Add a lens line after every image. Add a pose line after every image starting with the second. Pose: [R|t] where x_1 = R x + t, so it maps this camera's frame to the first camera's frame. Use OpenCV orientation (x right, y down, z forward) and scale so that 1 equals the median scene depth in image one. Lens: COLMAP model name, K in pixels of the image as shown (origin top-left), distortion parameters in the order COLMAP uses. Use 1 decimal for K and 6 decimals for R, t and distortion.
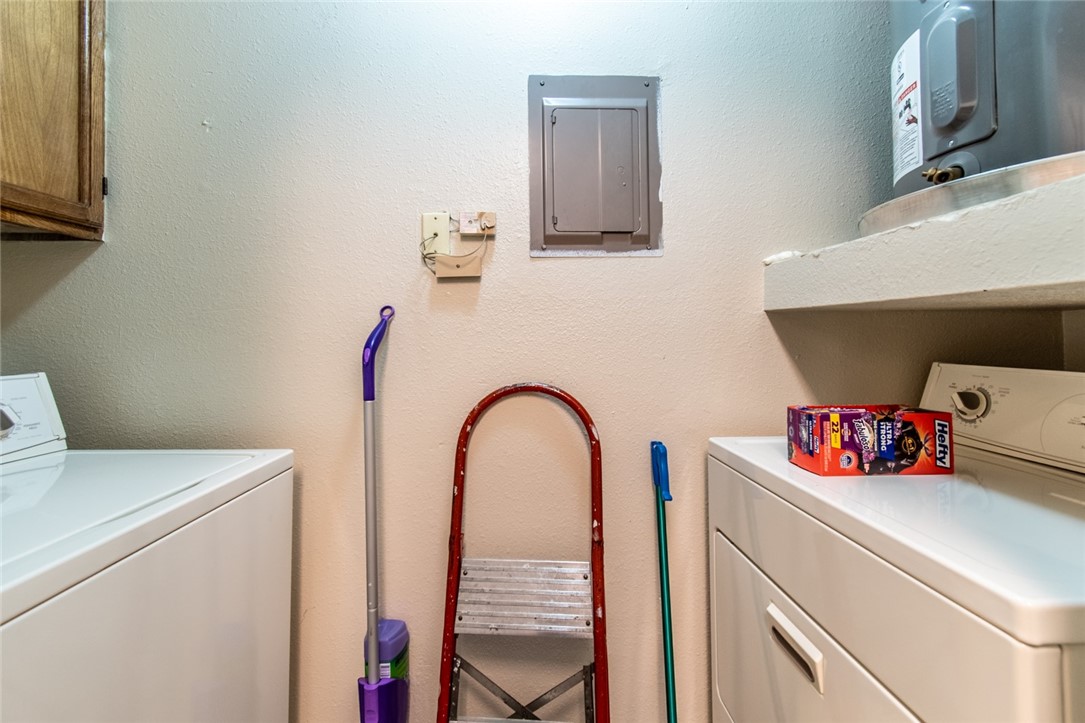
lens RADIAL K [[471.2, 0, 540.0], [0, 471.2, 324.3], [0, 0, 1]] dist [0.001673, 0.000070]
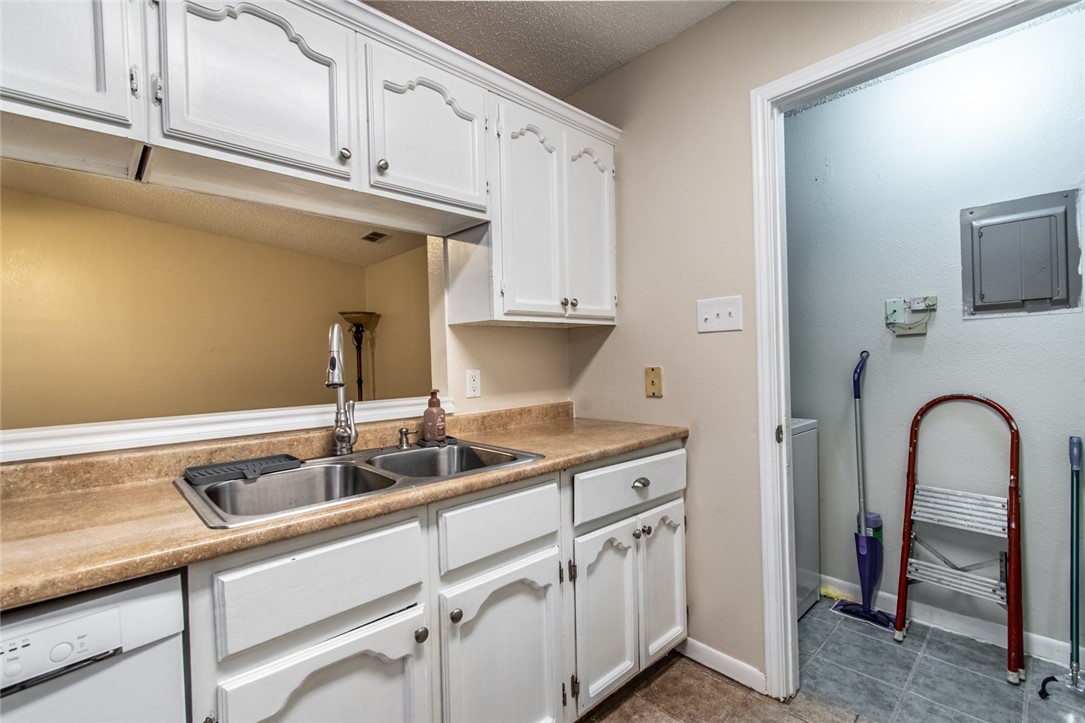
lens RADIAL K [[482.8, 0, 540.6], [0, 482.8, 363.4], [0, 0, 1]] dist [0.002388, 0.000164]
pose [[0.650043, -0.011157, -0.759815, 0.314366], [0.034236, 0.999307, 0.014617, -0.064656], [0.759125, -0.035515, 0.649975, -1.294847]]
